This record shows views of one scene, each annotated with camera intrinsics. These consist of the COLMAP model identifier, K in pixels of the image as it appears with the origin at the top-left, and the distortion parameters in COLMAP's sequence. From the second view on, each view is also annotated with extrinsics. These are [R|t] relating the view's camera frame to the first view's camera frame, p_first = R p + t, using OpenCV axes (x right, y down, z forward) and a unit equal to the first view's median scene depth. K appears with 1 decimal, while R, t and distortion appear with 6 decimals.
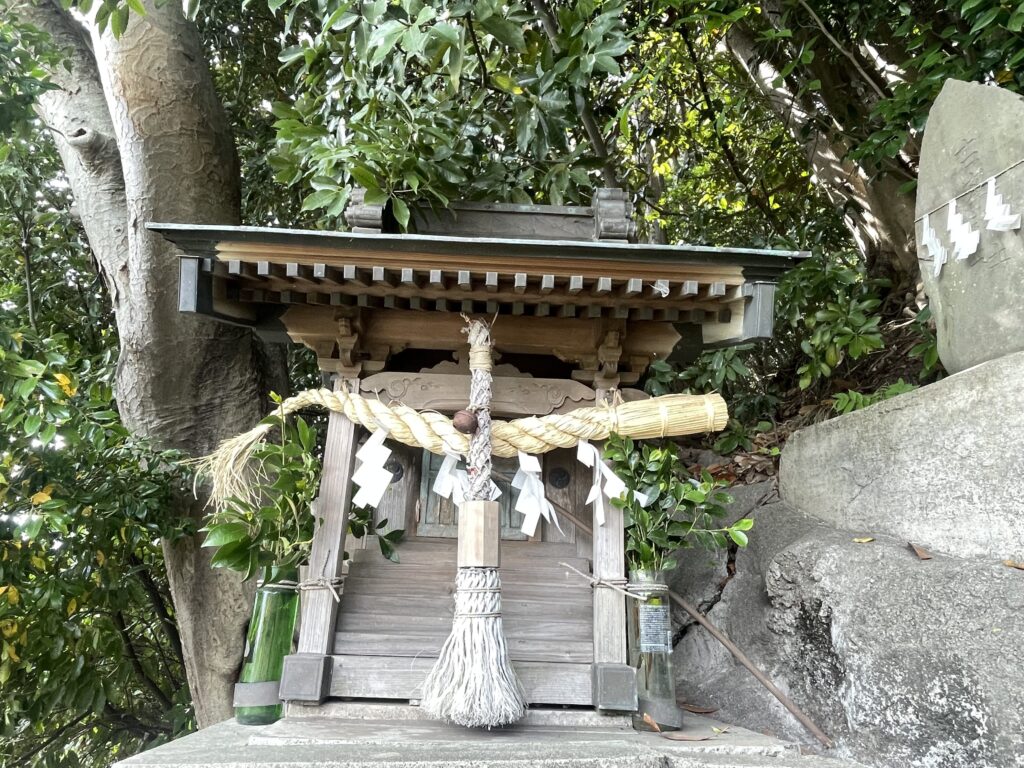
lens RADIAL K [[651.3, 0, 512.0], [0, 651.3, 384.0], [0, 0, 1]] dist [-0.021112, 0.019522]
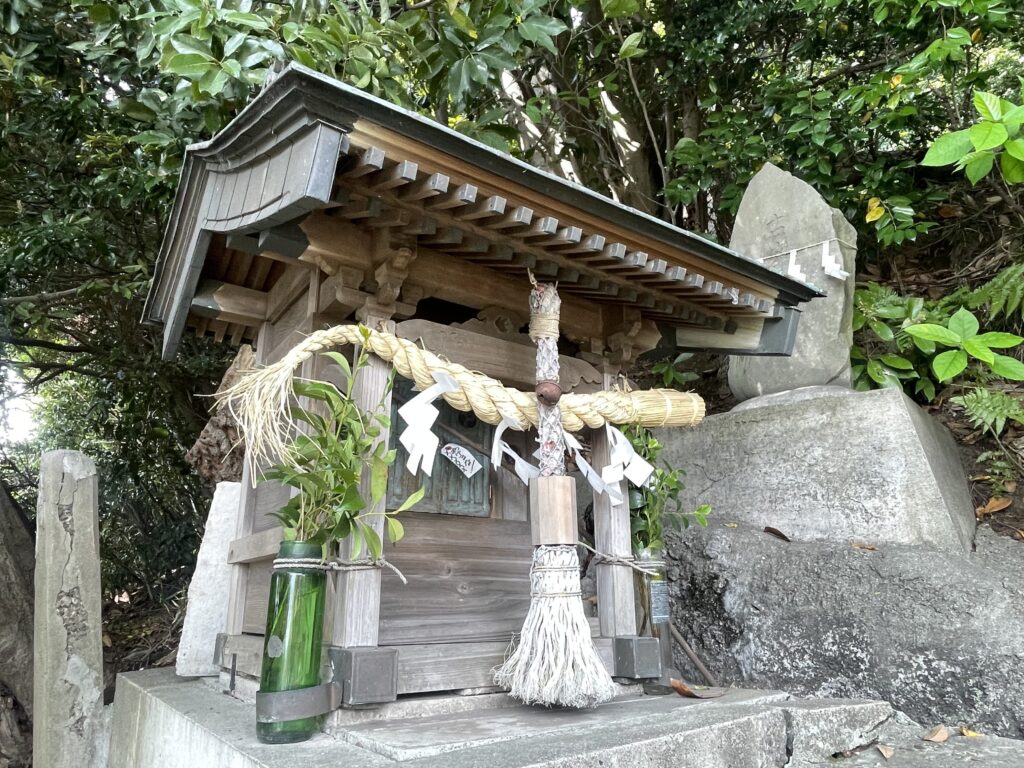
lens RADIAL K [[675.5, 0, 512.0], [0, 675.5, 384.0], [0, 0, 1]] dist [0.001853, -0.000936]
pose [[0.839527, 0.133221, 0.526733, -0.607559], [-0.154367, 0.988006, -0.003851, 0.056045], [-0.520928, -0.078077, 0.850022, 0.185880]]
